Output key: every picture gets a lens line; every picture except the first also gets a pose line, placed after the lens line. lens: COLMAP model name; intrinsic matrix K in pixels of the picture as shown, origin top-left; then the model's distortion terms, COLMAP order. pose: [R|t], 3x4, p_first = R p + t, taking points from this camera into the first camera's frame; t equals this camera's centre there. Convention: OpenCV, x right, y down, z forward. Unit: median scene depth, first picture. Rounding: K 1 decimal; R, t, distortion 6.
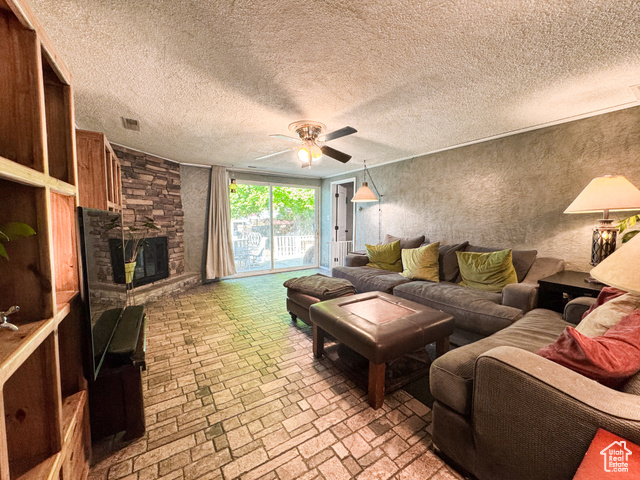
lens RADIAL K [[255.1, 0, 321.7], [0, 255.1, 238.1], [0, 0, 1]] dist [-0.003744, 0.000631]
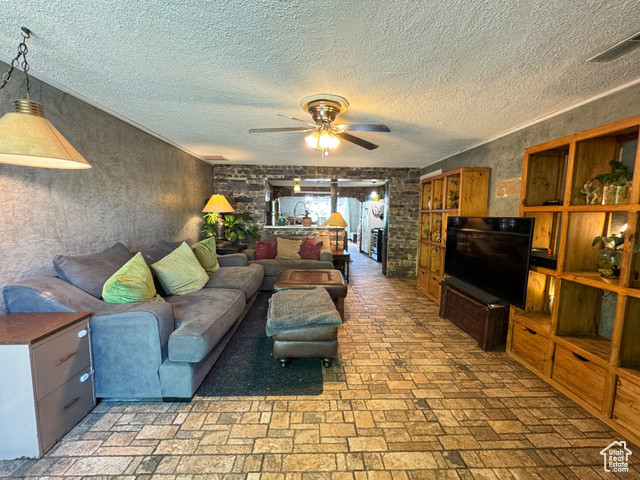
lens RADIAL K [[255.1, 0, 319.7], [0, 255.1, 239.9], [0, 0, 1]] dist [-0.003744, 0.000631]
pose [[-0.852528, -0.066359, 0.518452, -0.554671], [0.024687, 0.985689, 0.166757, -0.174755], [-0.522098, 0.154964, -0.838689, 2.009932]]
